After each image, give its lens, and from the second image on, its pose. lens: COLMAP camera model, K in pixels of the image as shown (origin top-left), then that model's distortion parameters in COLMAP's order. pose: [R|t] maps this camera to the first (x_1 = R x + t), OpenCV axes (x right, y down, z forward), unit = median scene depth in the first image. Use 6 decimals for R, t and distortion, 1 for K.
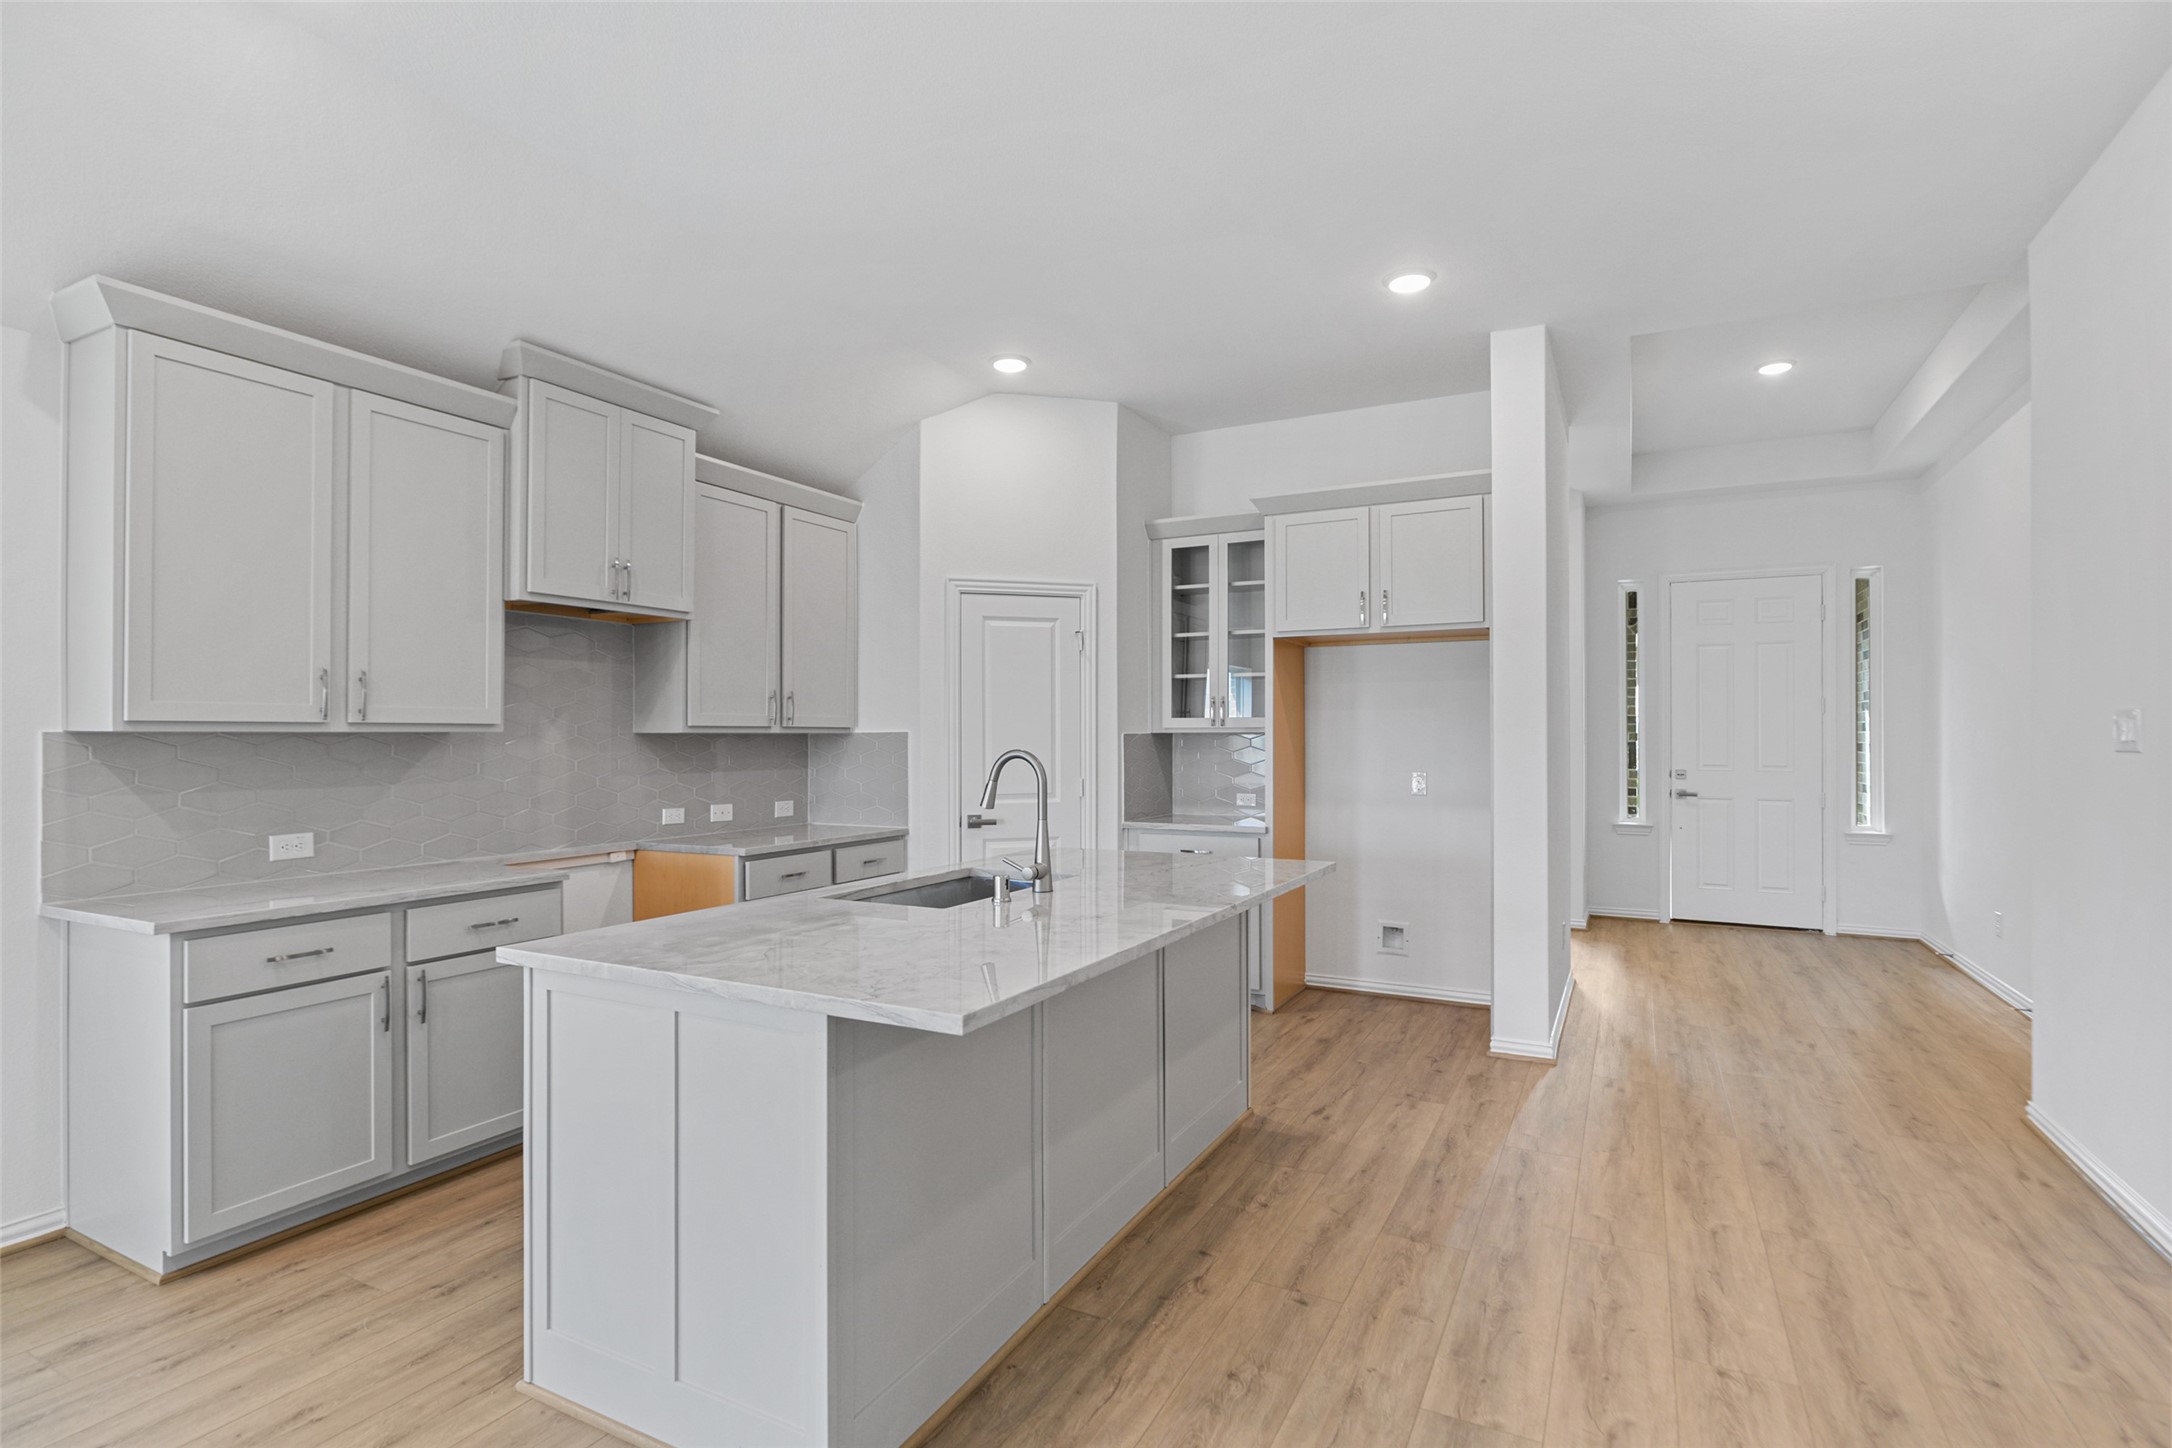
lens RADIAL K [[1050.7, 0, 1086.0], [0, 1050.7, 724.0], [0, 0, 1]] dist [-0.002620, 0.000364]
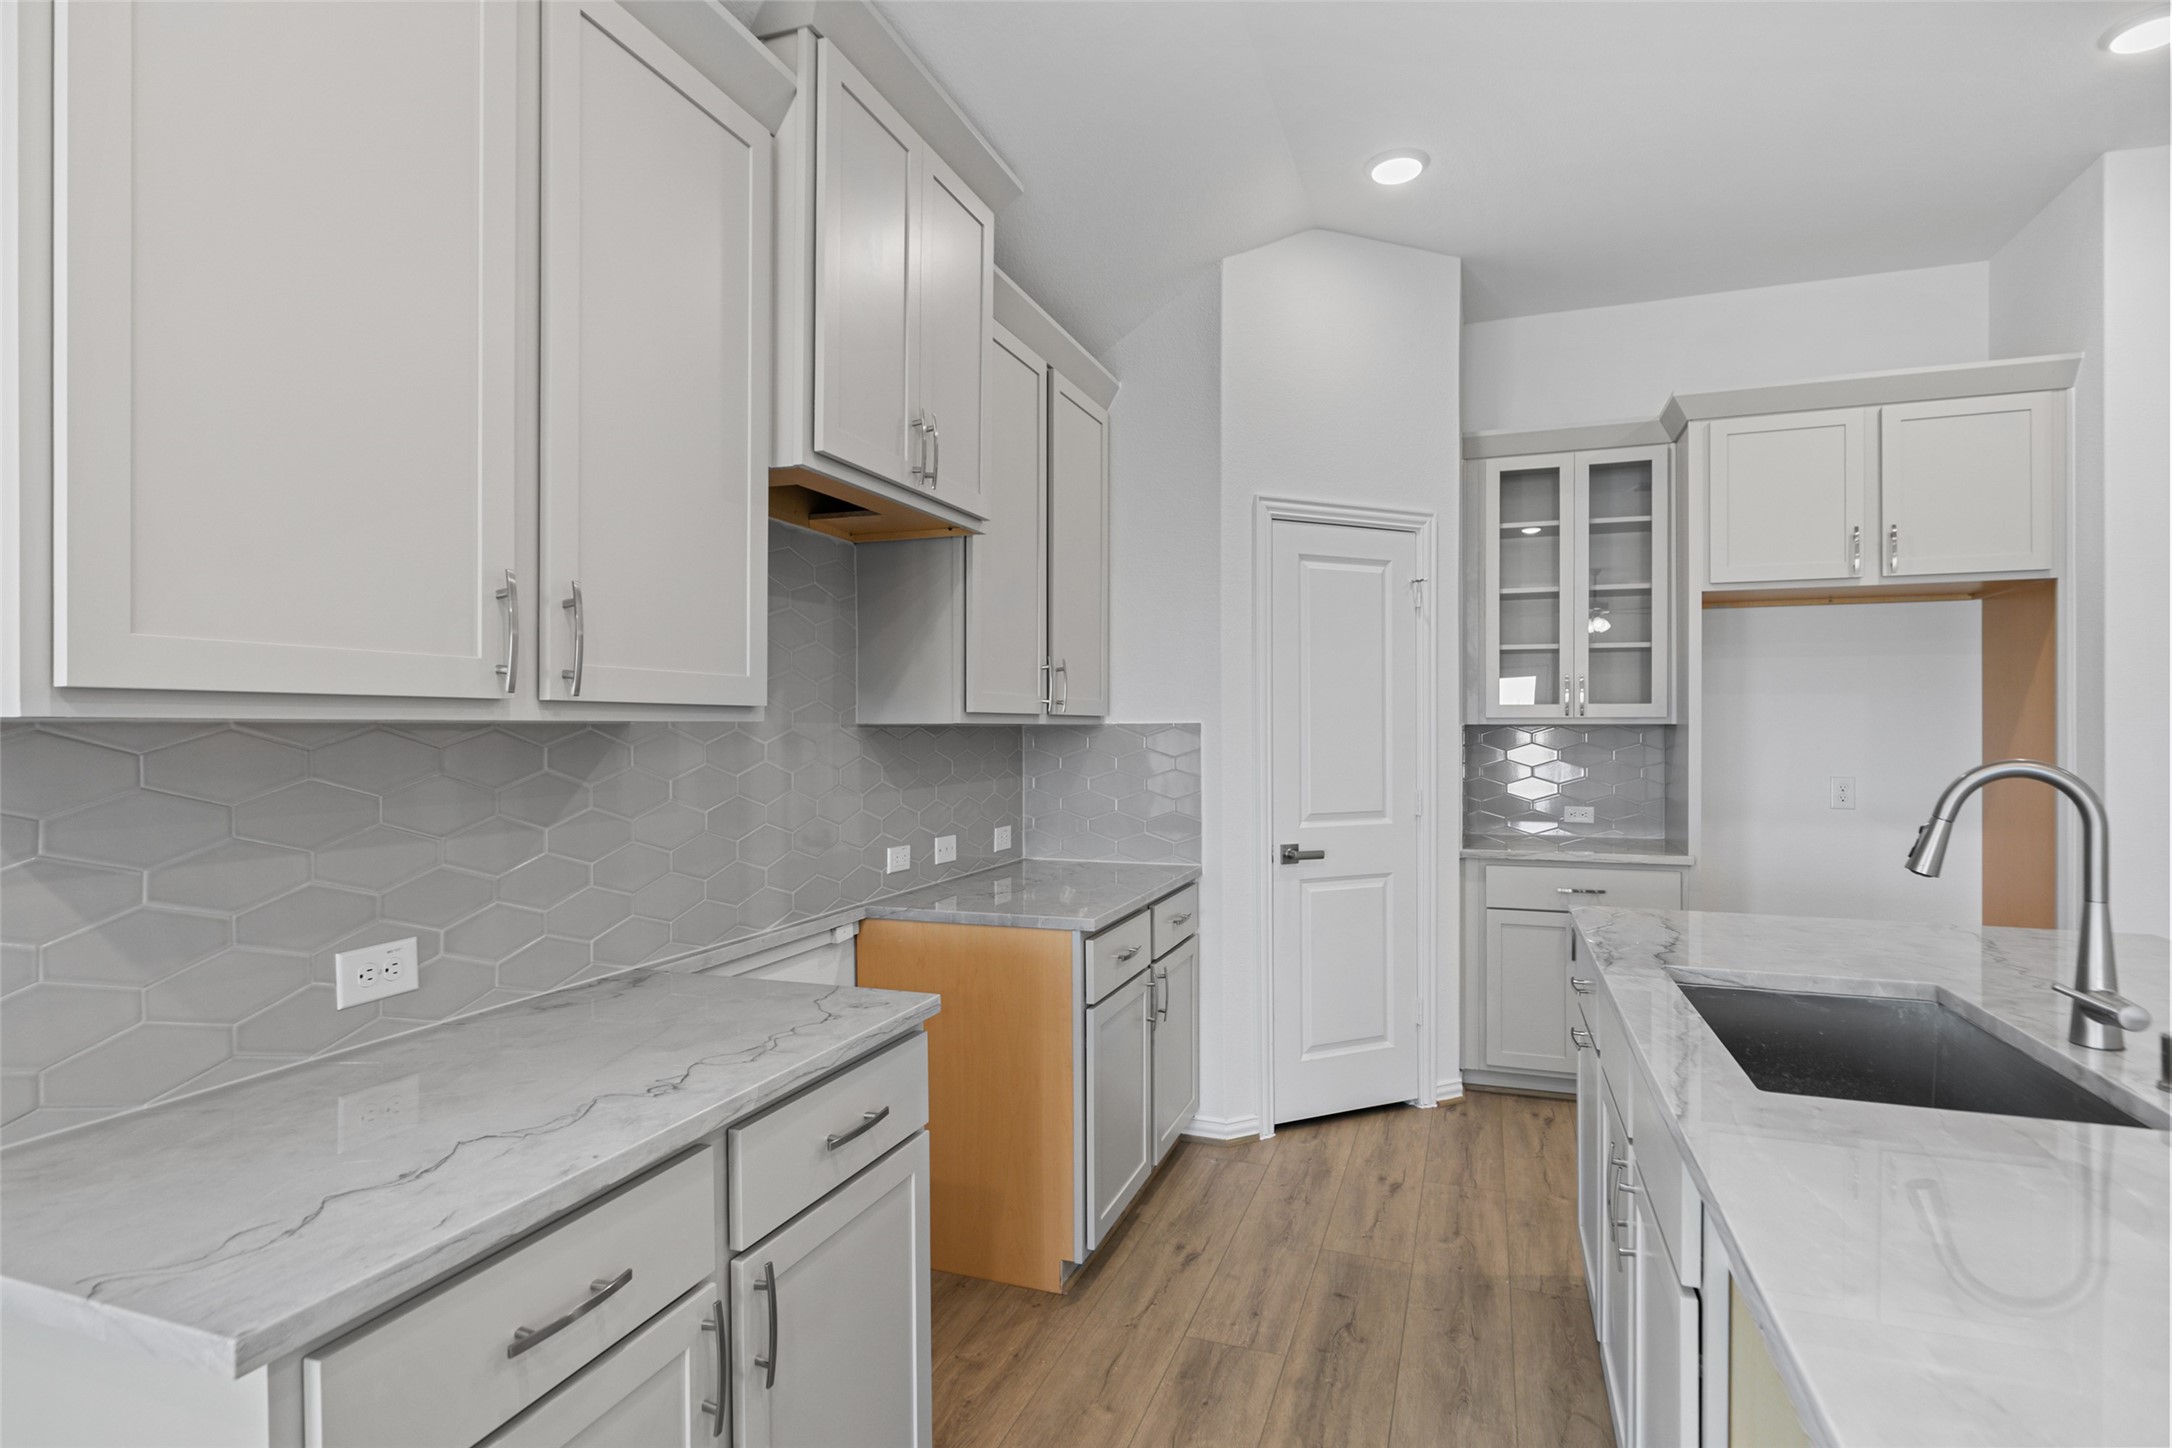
lens RADIAL K [[1092.9, 0, 1091.1], [0, 1092.9, 725.4], [0, 0, 1]] dist [-0.000377, 0.000641]
pose [[0.990994, 0.000723, 0.133904, -0.452277], [-0.001960, 0.999957, 0.009111, 0.003949], [-0.133892, -0.009291, 0.990952, 0.430385]]
